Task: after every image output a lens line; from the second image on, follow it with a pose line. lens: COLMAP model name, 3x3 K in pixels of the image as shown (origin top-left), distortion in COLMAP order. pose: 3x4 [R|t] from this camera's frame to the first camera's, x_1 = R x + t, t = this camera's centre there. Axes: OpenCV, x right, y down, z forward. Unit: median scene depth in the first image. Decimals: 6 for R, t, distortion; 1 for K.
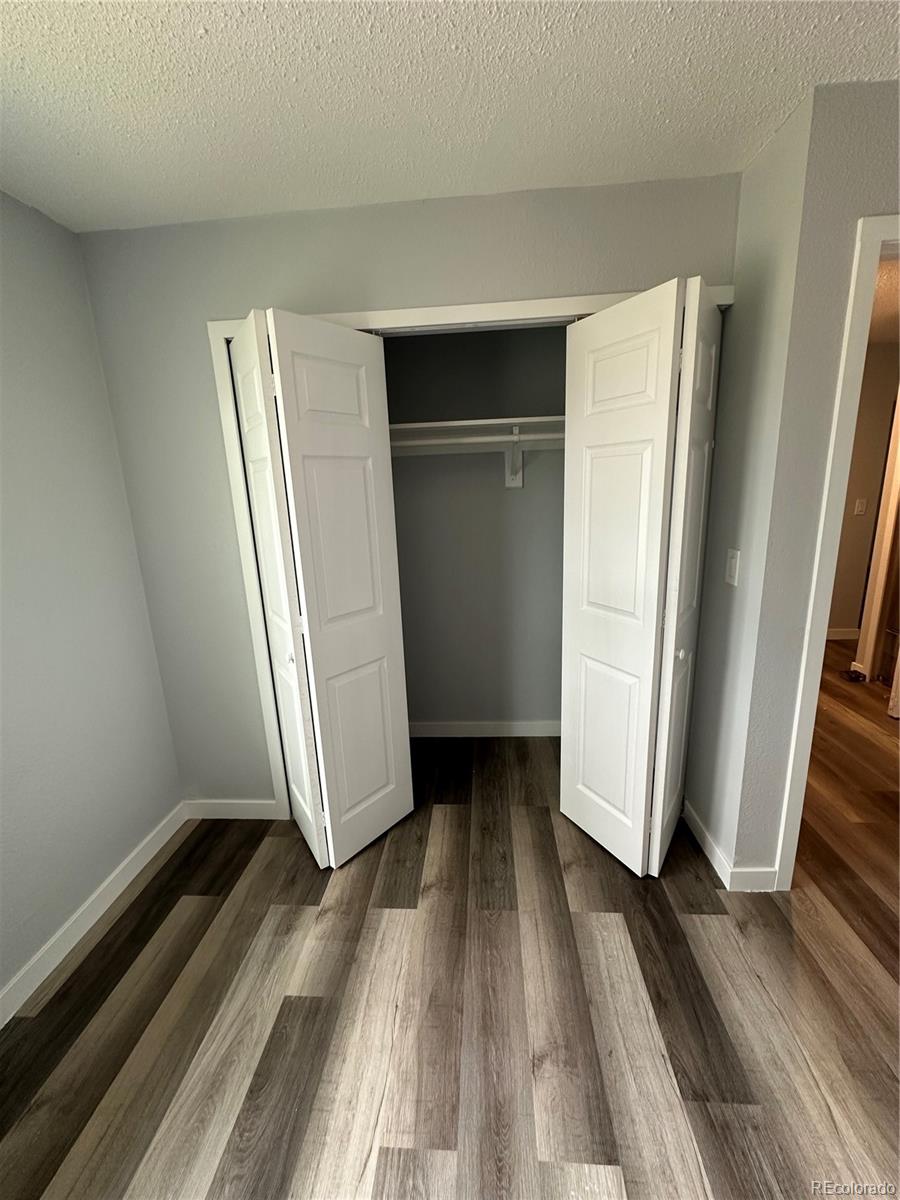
lens RADIAL K [[484.4, 0, 449.8], [0, 484.4, 599.4], [0, 0, 1]] dist [0.000777, 0.000223]
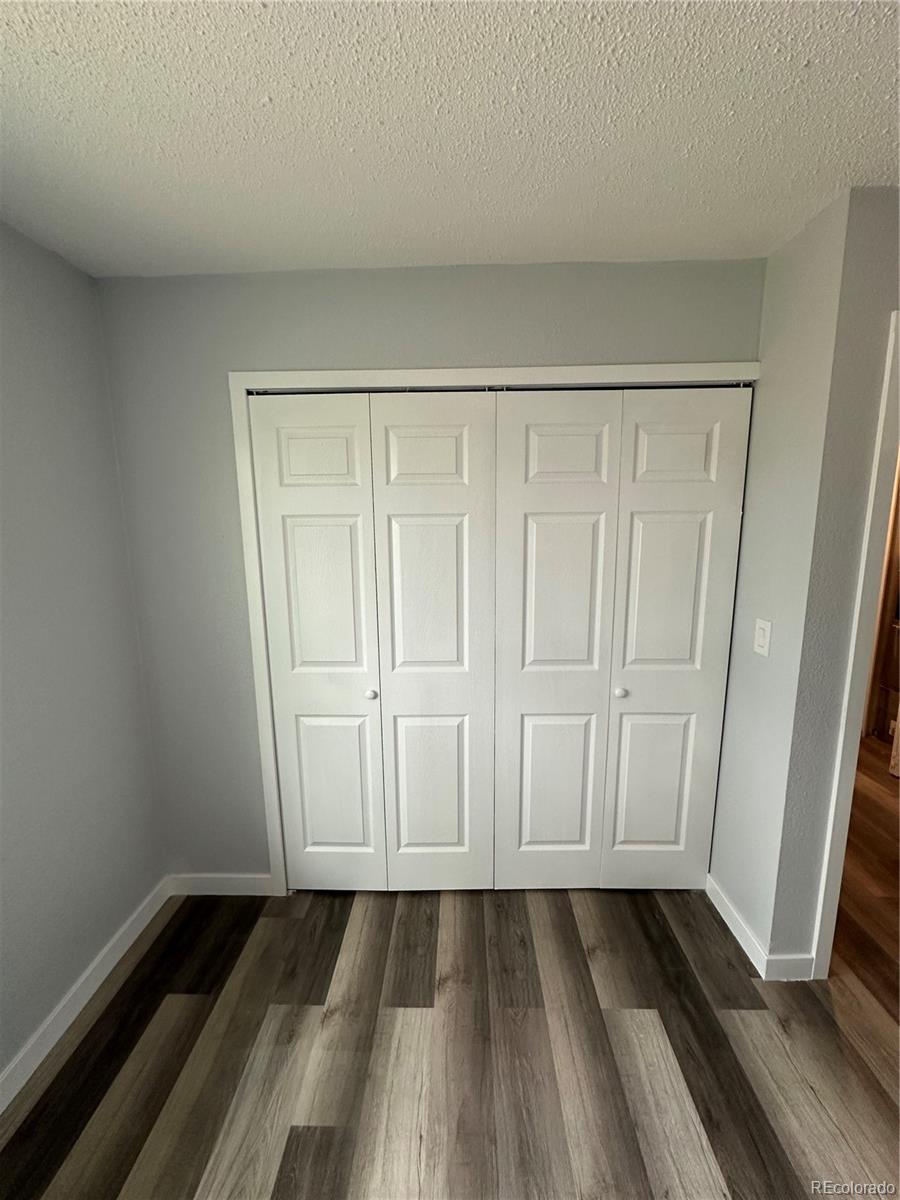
lens RADIAL K [[484.4, 0, 451.1], [0, 484.4, 599.8], [0, 0, 1]] dist [0.000777, 0.000223]
pose [[0.998487, 0.020471, 0.051035, -0.103613], [-0.017285, 0.997921, -0.062093, -0.073910], [-0.052200, 0.061117, 0.996765, 0.047235]]
